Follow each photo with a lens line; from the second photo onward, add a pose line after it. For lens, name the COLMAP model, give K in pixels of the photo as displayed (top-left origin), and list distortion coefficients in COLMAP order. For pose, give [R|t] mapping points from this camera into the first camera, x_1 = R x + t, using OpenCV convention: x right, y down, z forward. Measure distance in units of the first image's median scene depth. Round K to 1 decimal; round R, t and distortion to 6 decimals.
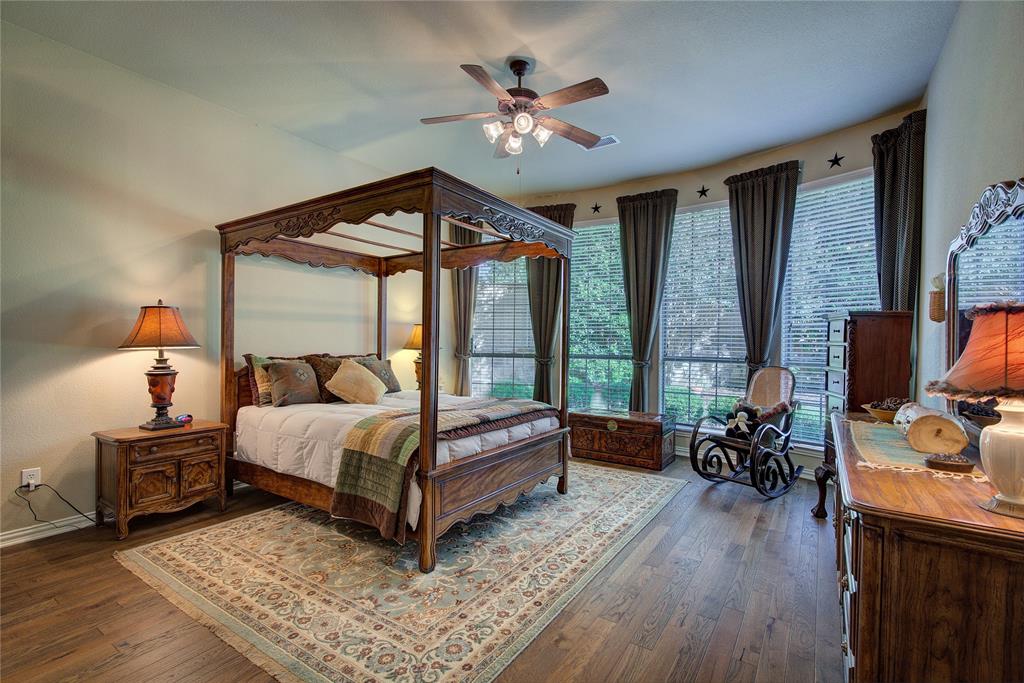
lens RADIAL K [[462.3, 0, 513.8], [0, 462.3, 341.7], [0, 0, 1]] dist [-0.005656, 0.000085]
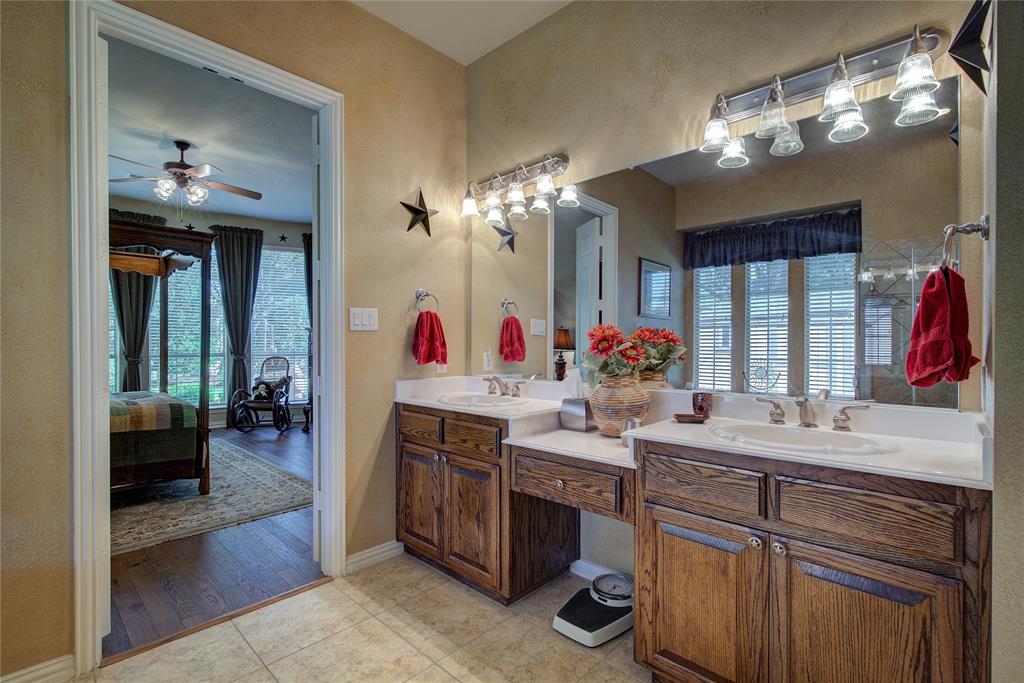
lens RADIAL K [[462.3, 0, 507.0], [0, 462.3, 337.9], [0, 0, 1]] dist [-0.005656, 0.000085]
pose [[0.187270, 0.000781, 0.982308, -1.163269], [0.005451, 0.999983, -0.001834, -0.010375], [-0.982293, 0.005698, 0.187263, -0.210855]]
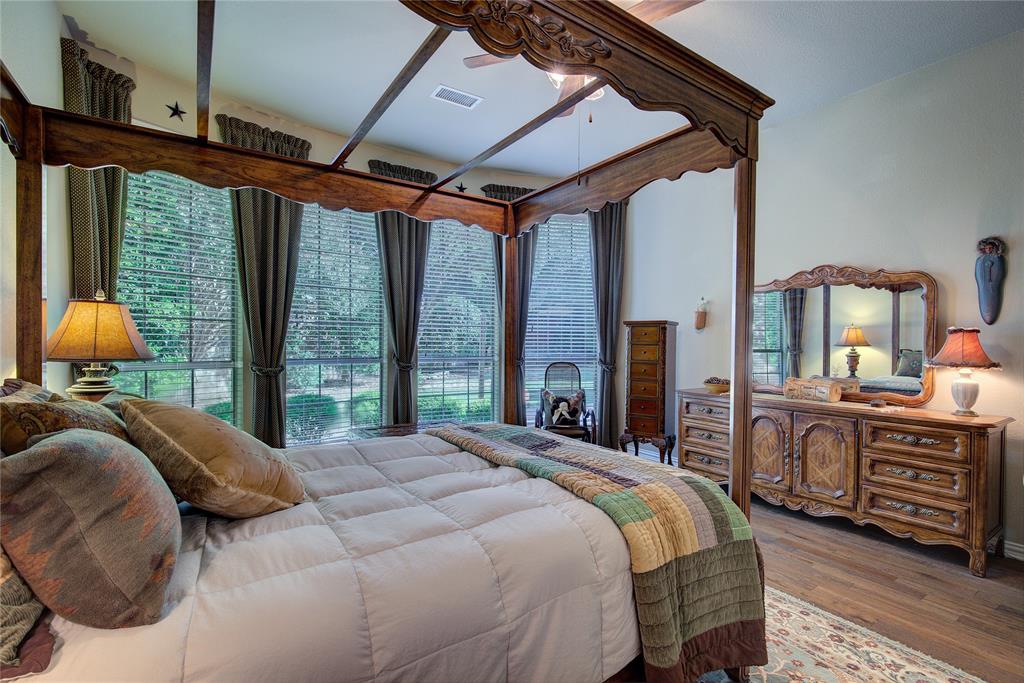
lens RADIAL K [[462.3, 0, 521.6], [0, 462.3, 341.6], [0, 0, 1]] dist [-0.005656, 0.000085]
pose [[0.381575, -0.008972, 0.924295, -0.741748], [0.005007, 0.999958, 0.007640, -0.019473], [-0.924325, 0.001713, 0.381604, 0.805597]]
